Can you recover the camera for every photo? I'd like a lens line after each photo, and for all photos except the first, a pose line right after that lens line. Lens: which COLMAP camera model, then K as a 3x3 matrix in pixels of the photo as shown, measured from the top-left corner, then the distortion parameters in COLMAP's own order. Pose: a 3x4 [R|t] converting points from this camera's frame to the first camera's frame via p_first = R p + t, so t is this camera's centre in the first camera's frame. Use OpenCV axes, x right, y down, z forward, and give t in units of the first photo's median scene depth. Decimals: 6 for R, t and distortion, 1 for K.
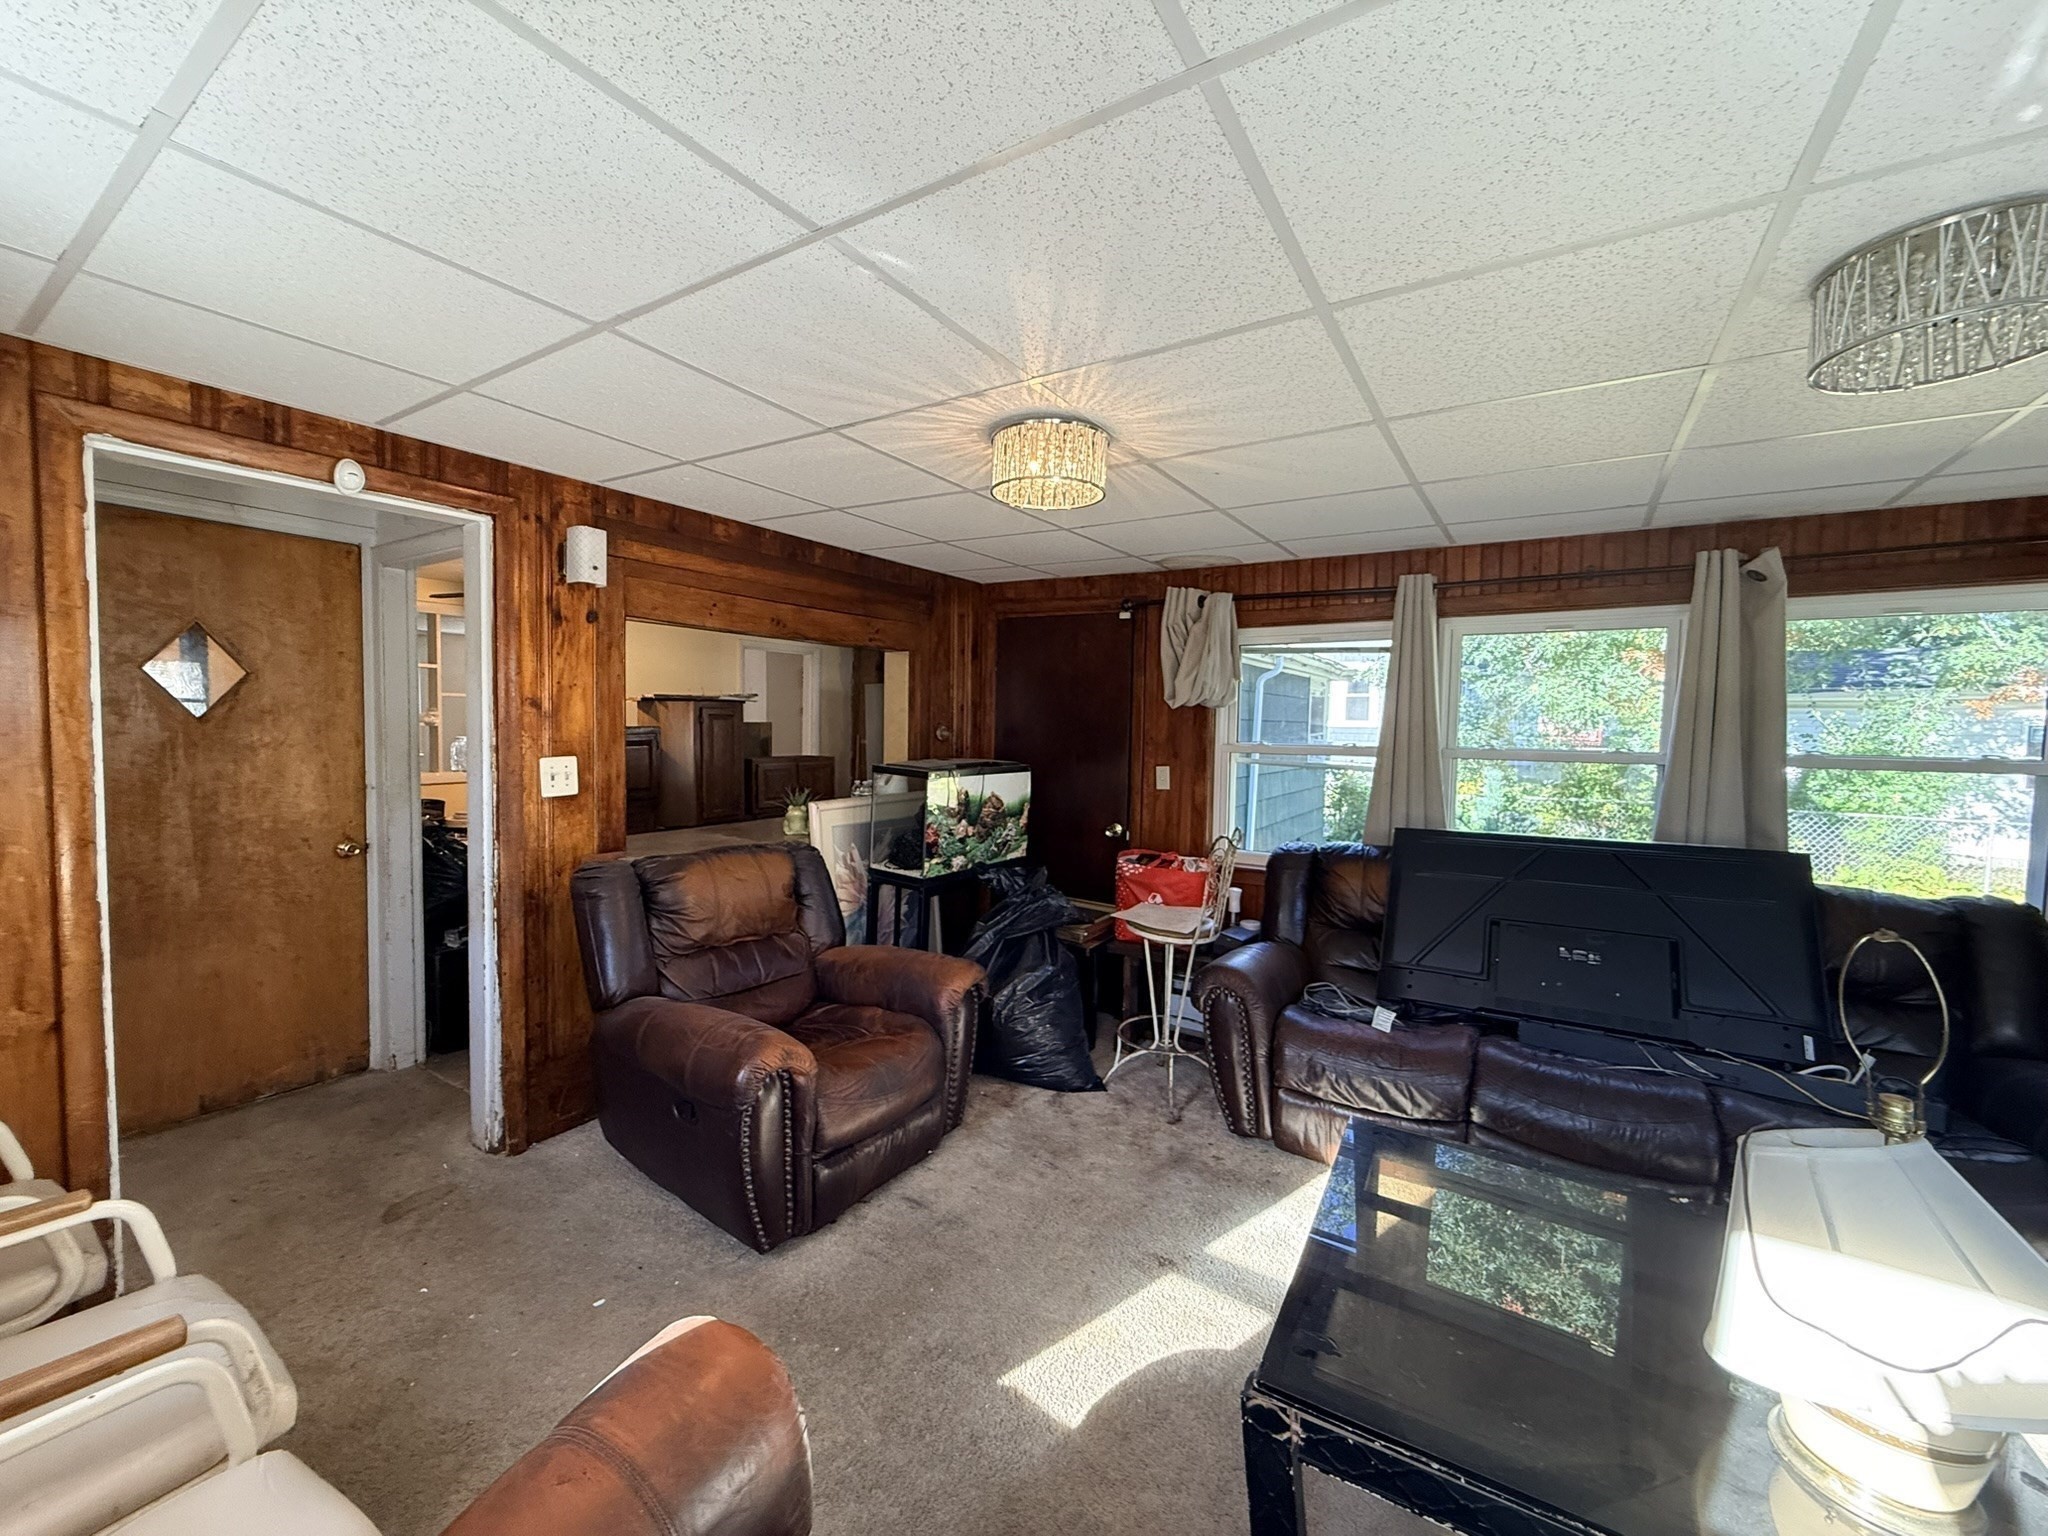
lens RADIAL K [[816.2, 0, 1018.5], [0, 816.2, 767.5], [0, 0, 1]] dist [-0.000785, 0.000125]
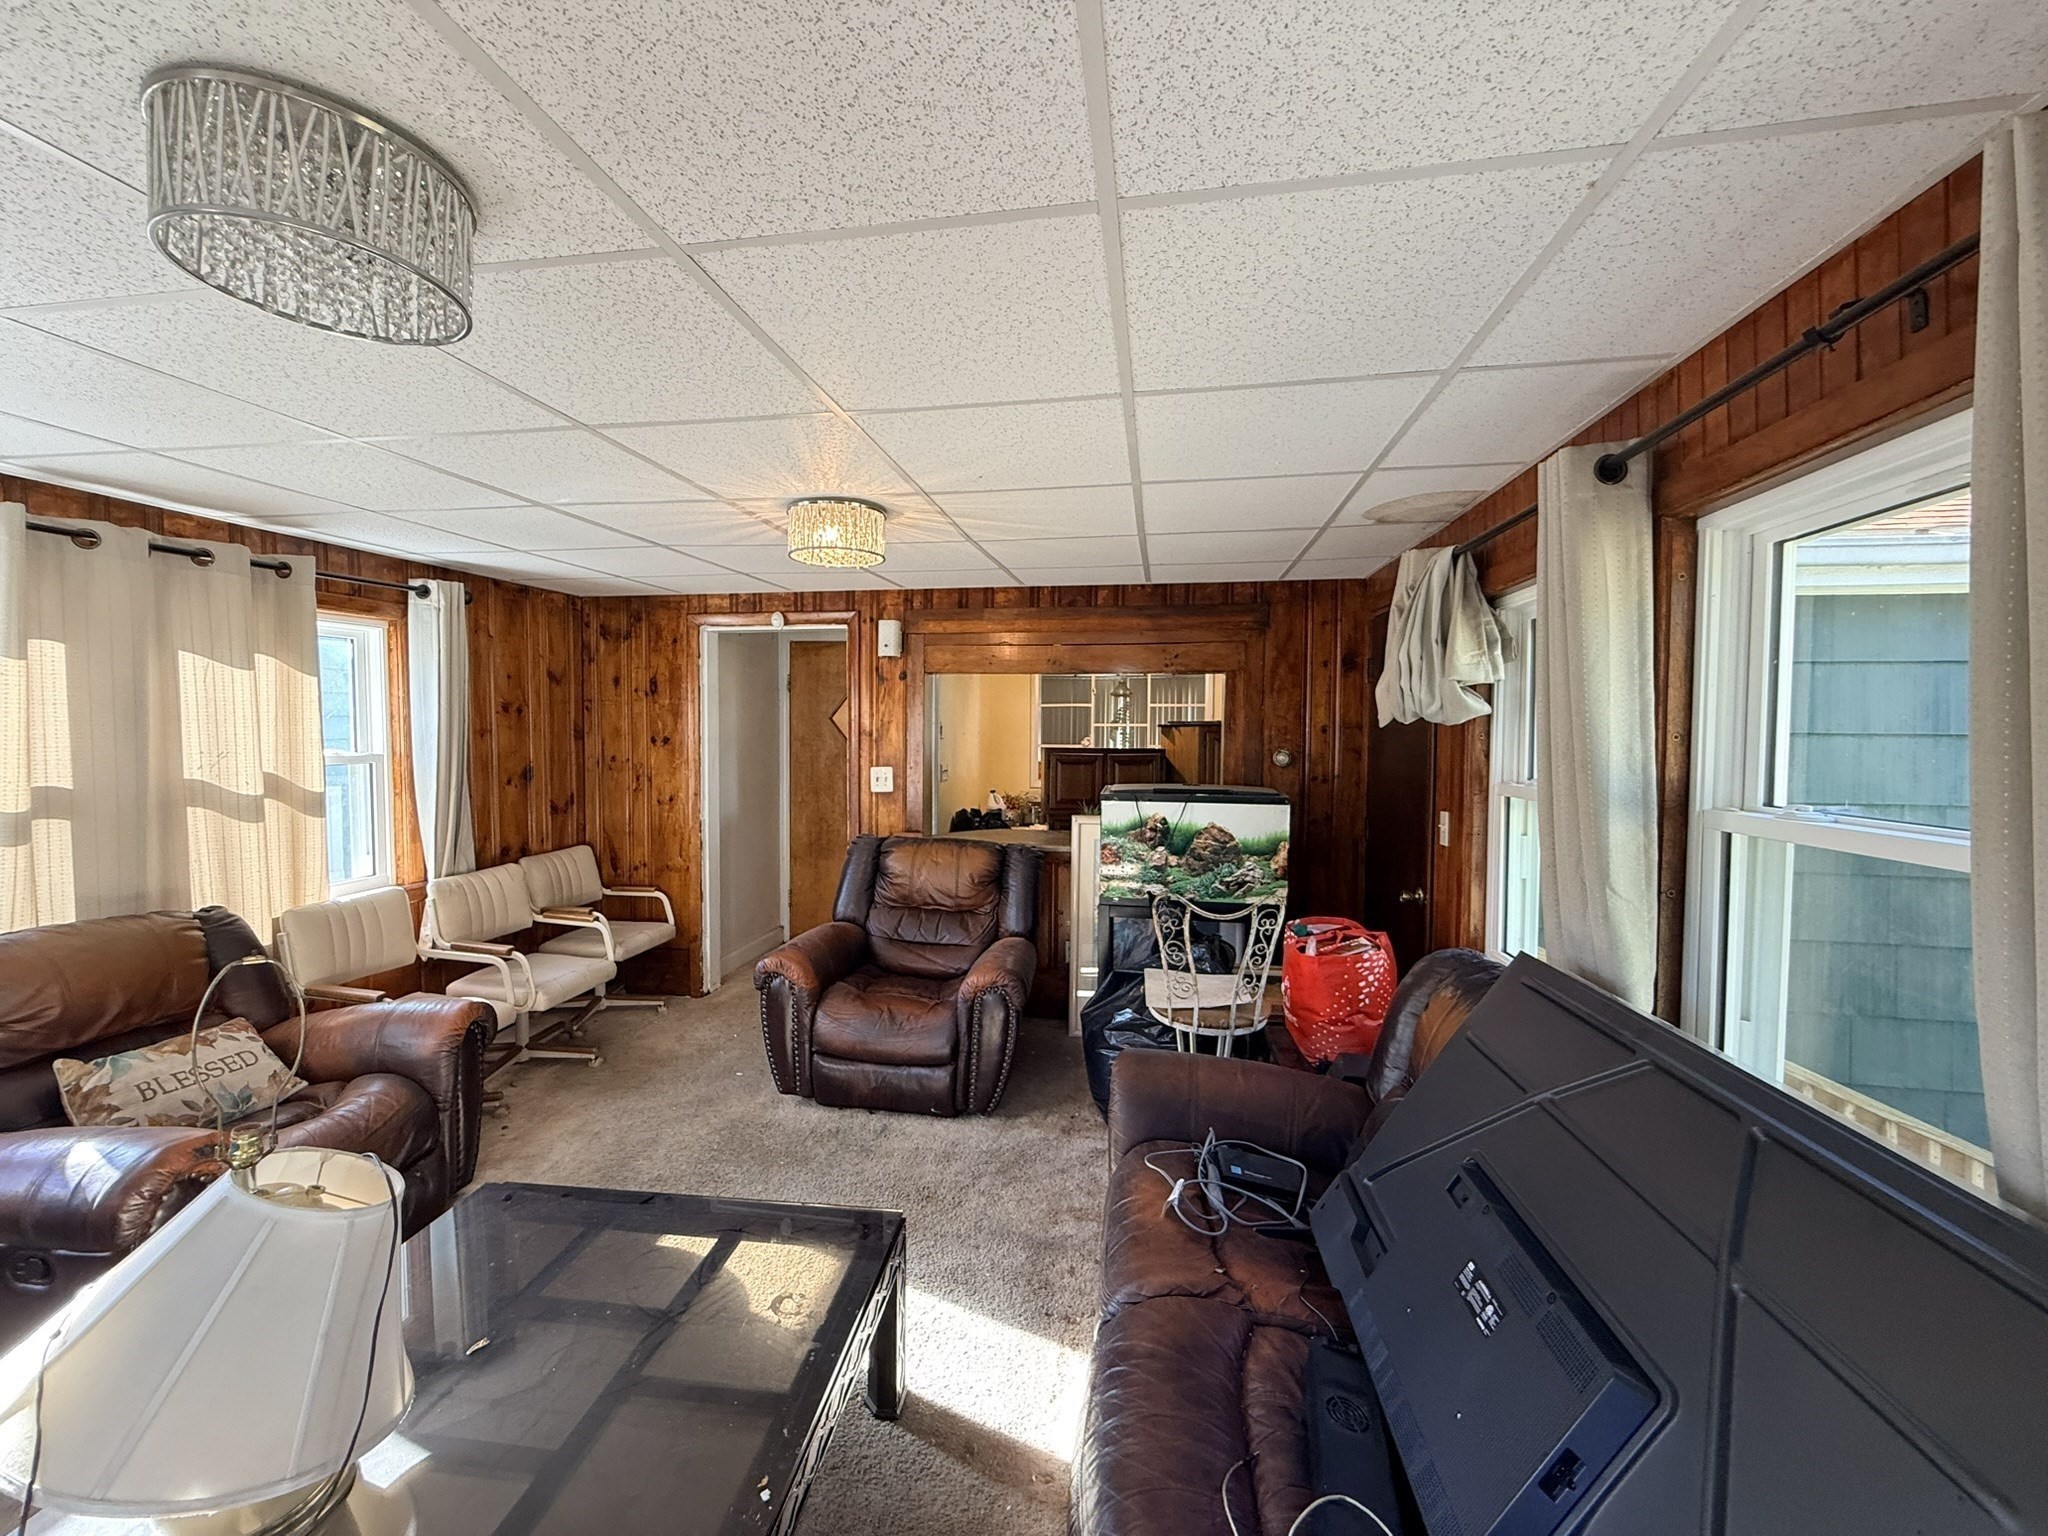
lens RADIAL K [[816.2, 0, 1023.2], [0, 816.2, 760.6], [0, 0, 1]] dist [-0.000785, 0.000125]
pose [[0.406156, 0.019967, -0.913586, 0.742870], [-0.051665, 0.998664, -0.001143, -0.028293], [0.912342, 0.047665, 0.406645, 0.456665]]
